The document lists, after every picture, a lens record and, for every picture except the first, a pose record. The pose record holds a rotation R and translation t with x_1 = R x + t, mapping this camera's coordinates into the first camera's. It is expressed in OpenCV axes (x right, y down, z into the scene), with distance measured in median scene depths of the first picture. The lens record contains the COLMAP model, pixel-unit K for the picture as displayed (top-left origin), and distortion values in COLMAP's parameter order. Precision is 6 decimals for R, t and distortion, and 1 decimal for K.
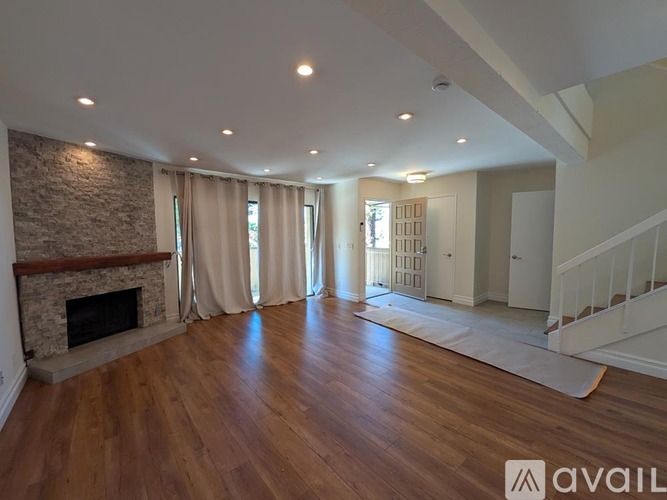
lens RADIAL K [[272.2, 0, 331.9], [0, 272.2, 252.8], [0, 0, 1]] dist [0.001251, -0.007986]
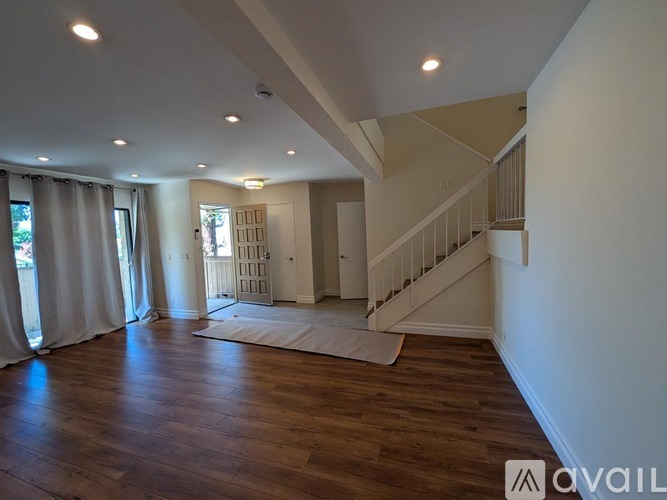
lens RADIAL K [[272.7, 0, 333.5], [0, 272.7, 250.0], [0, 0, 1]] dist [0.000090, -0.008055]
pose [[0.850179, -0.053374, 0.523781, 0.027438], [0.070245, 0.997453, -0.012377, -0.001542], [-0.521786, 0.047315, 0.851763, 0.012019]]
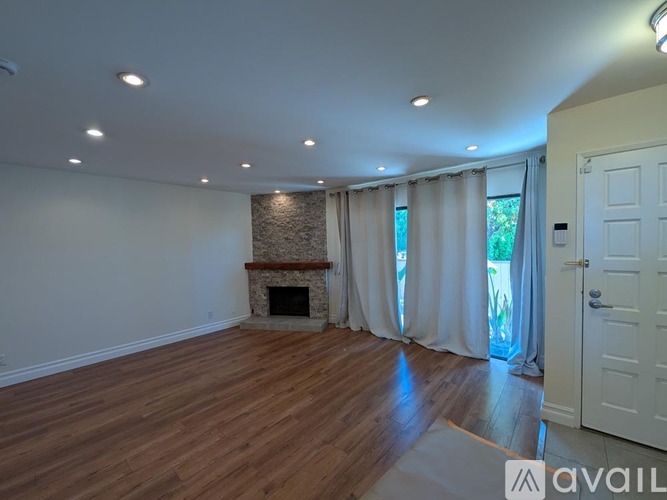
lens RADIAL K [[272.7, 0, 333.5], [0, 272.7, 250.0], [0, 0, 1]] dist [0.000090, -0.008055]
pose [[0.166602, 0.035092, -0.985400, 0.635149], [-0.047314, 0.998500, 0.027559, -0.098978], [0.984888, 0.042032, 0.168012, 0.893120]]
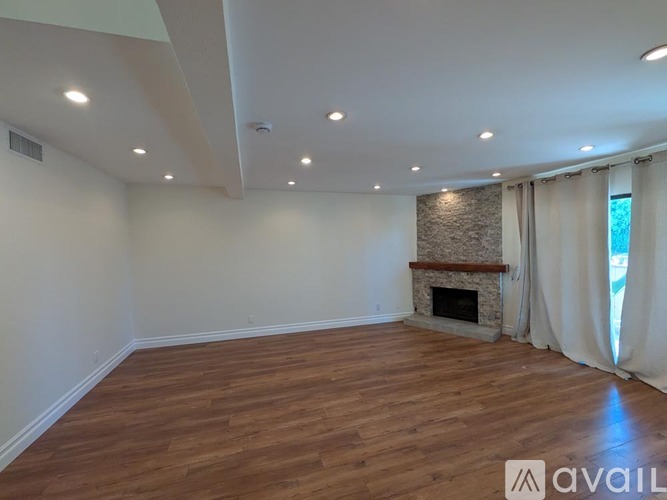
lens RADIAL K [[273.4, 0, 335.7], [0, 273.4, 253.1], [0, 0, 1]] dist [0.000523, -0.006435]
pose [[-0.384173, 0.044680, -0.922179, 0.676076], [-0.041665, 0.996972, 0.065661, -0.099044], [0.922320, 0.063648, -0.381148, 0.873869]]
